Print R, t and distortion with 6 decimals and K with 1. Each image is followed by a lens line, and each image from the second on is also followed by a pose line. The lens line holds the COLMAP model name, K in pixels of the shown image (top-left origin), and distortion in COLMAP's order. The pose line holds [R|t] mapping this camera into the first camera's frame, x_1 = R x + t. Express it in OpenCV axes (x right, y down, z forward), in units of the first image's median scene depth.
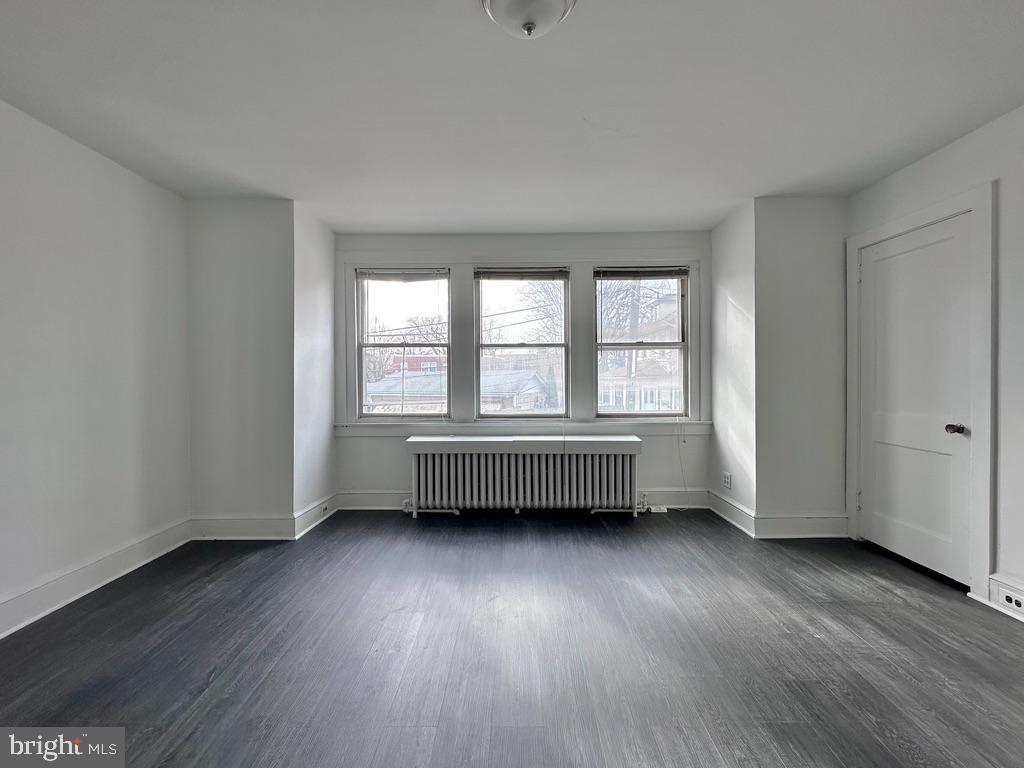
lens RADIAL K [[452.7, 0, 512.0], [0, 452.7, 384.0], [0, 0, 1]] dist [0.001154, 0.000115]
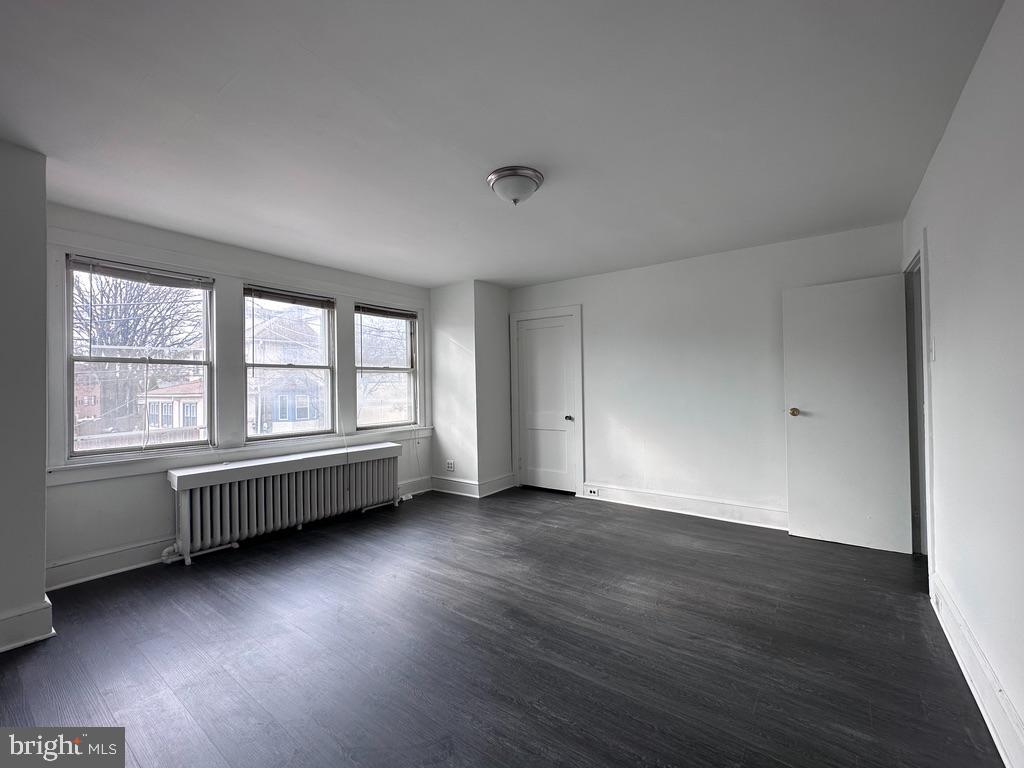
lens RADIAL K [[436.3, 0, 512.0], [0, 436.3, 384.0], [0, 0, 1]] dist [0.001266, 0.000185]
pose [[0.593312, 0.003495, 0.804965, -0.505394], [0.024937, 0.999431, -0.022719, -0.010721], [-0.804586, 0.033553, 0.592888, 0.009868]]
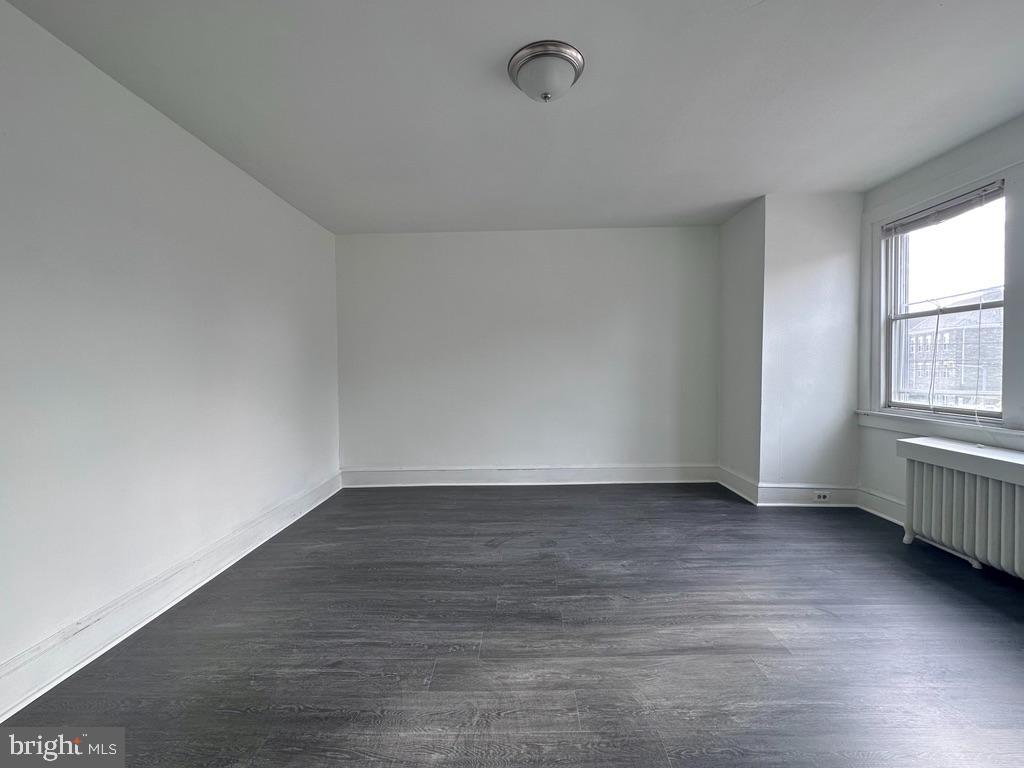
lens RADIAL K [[452.7, 0, 512.0], [0, 452.7, 384.0], [0, 0, 1]] dist [0.001154, 0.000115]
pose [[-0.019162, 0.039630, -0.999031, 0.526106], [-0.003960, 0.999203, 0.039713, 0.003739], [0.999809, 0.004717, -0.018989, 0.350469]]
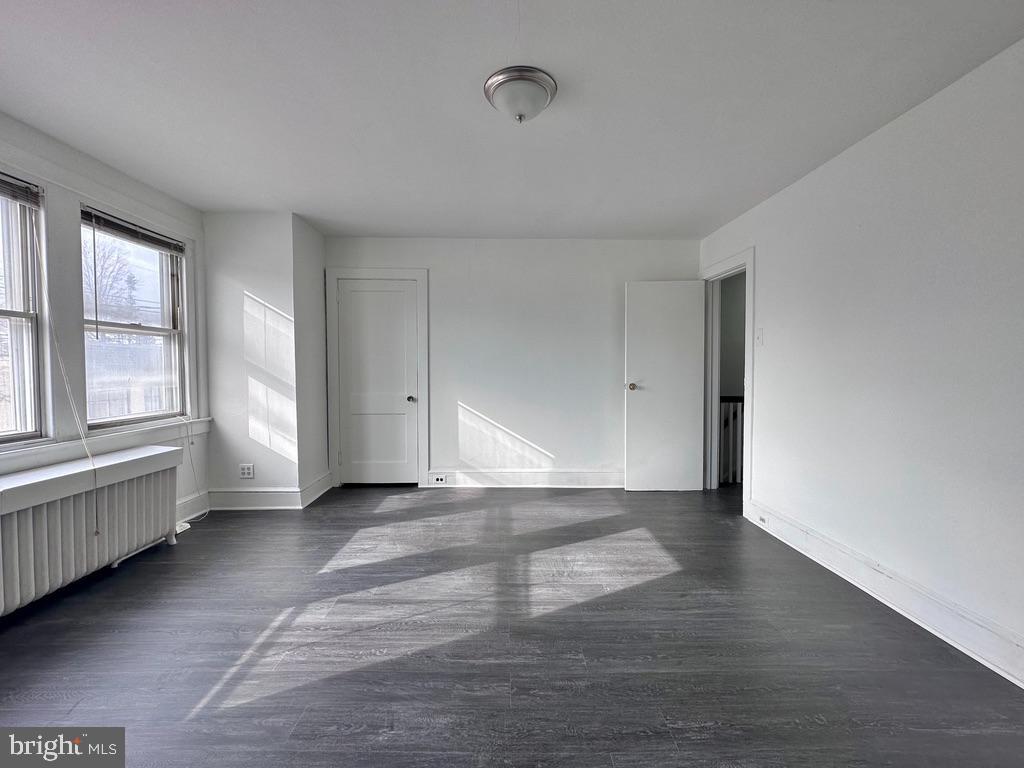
lens RADIAL K [[441.9, 0, 512.0], [0, 441.9, 384.0], [0, 0, 1]] dist [0.000194, 0.000135]
pose [[-0.019572, -0.029427, 0.999375, -0.503573], [0.018300, 0.999389, 0.029786, -0.002831], [-0.999641, 0.018872, -0.019022, 0.402139]]
